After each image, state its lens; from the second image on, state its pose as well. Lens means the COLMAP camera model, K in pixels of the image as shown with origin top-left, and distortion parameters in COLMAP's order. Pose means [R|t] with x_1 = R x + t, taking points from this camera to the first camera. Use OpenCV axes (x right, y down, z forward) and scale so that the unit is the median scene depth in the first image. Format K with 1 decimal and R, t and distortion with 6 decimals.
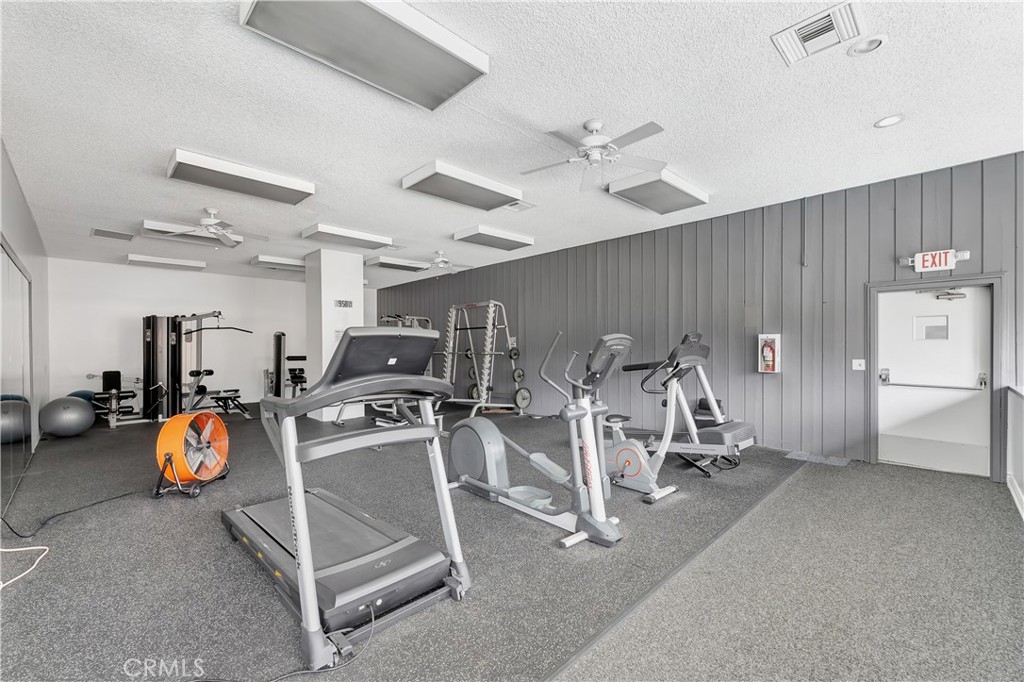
lens RADIAL K [[430.6, 0, 511.4], [0, 430.6, 344.3], [0, 0, 1]] dist [0.002949, -0.000097]
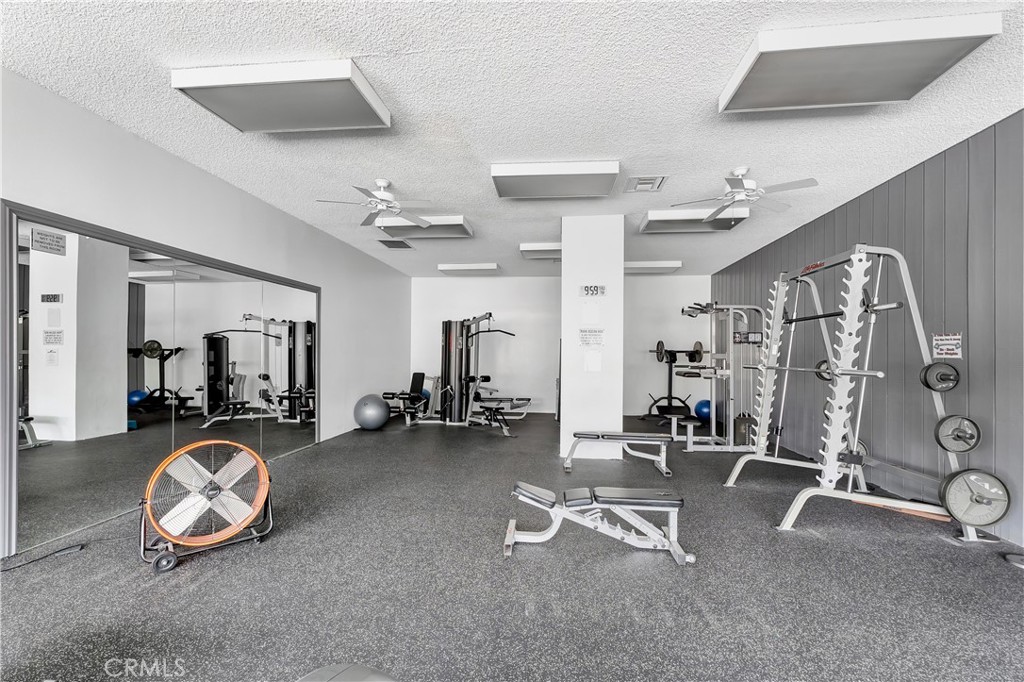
lens RADIAL K [[430.6, 0, 512.8], [0, 430.6, 349.0], [0, 0, 1]] dist [0.002949, -0.000097]
pose [[0.627398, 0.004824, -0.778684, 0.066997], [-0.005666, 0.999983, 0.001630, -0.000970], [0.778678, 0.003389, 0.627414, 0.463649]]
